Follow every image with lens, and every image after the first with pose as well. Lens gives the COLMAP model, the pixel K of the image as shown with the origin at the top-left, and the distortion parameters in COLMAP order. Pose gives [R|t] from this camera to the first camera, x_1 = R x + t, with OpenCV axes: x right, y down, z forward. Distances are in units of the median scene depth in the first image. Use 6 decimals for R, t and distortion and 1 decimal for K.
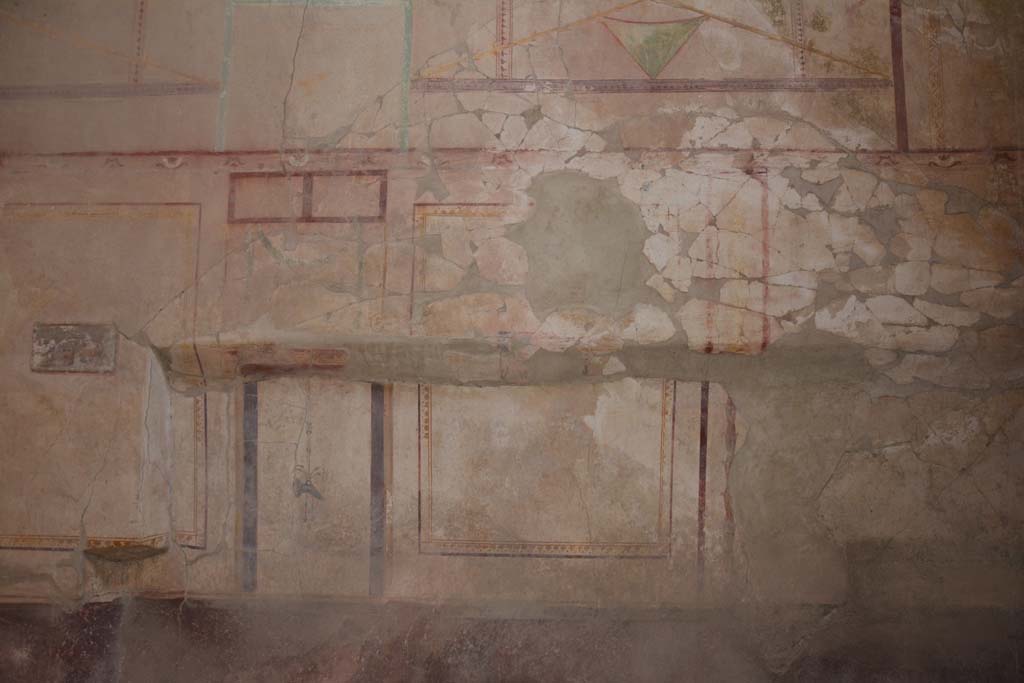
lens RADIAL K [[800.2, 0, 514.9], [0, 800.2, 344.3], [0, 0, 1]] dist [-0.161600, 0.119813]
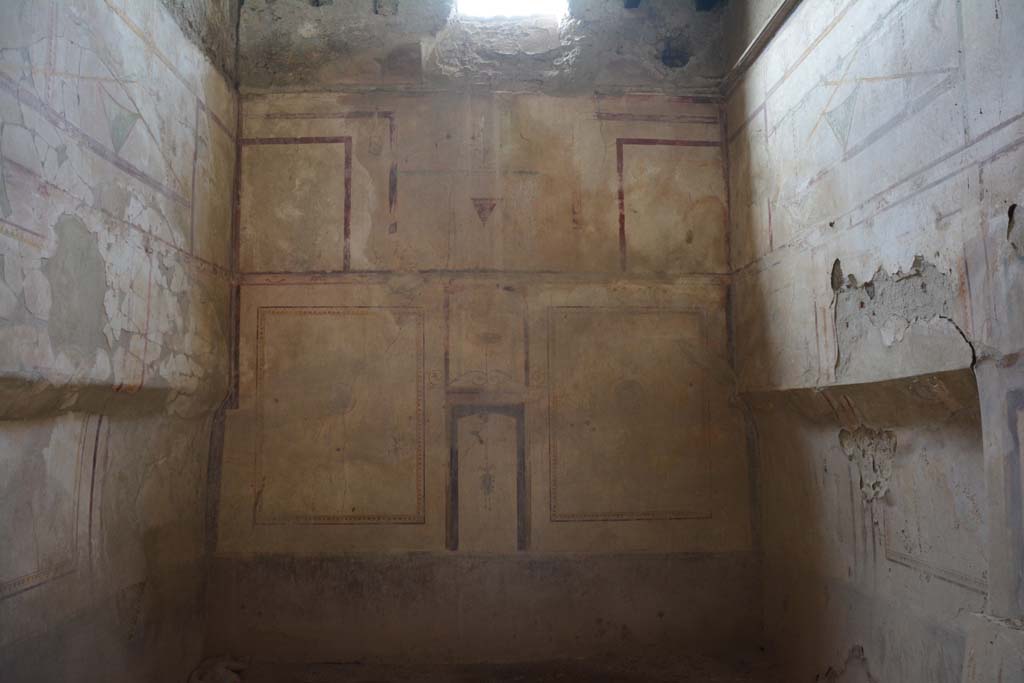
lens RADIAL K [[800.2, 0, 516.7], [0, 800.2, 346.7], [0, 0, 1]] dist [-0.161600, 0.119813]
pose [[-0.073290, 0.071721, 0.994728, -0.983021], [-0.057907, 0.995422, -0.076037, -0.002576], [-0.995628, -0.063175, -0.068801, 0.472482]]
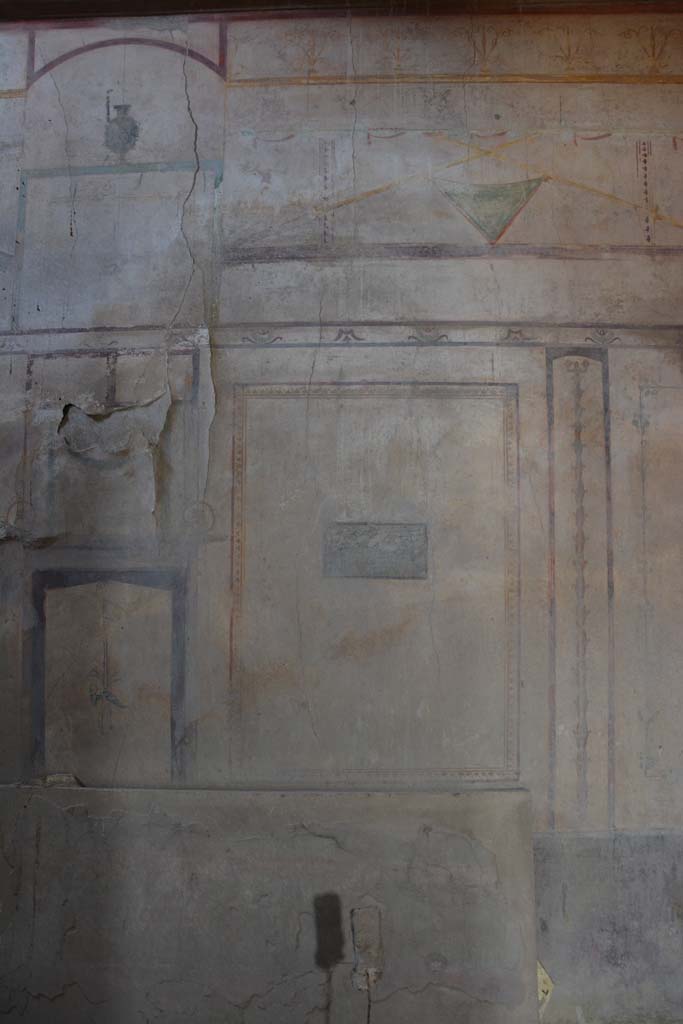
lens RADIAL K [[800.2, 0, 345.1], [0, 800.2, 514.5], [0, 0, 1]] dist [-0.161600, 0.119813]
pose [[-0.999966, -0.006569, 0.005004, -0.561442], [-0.007198, 0.990362, -0.138317, 0.010148], [-0.004047, -0.138349, -0.990375, 0.798072]]
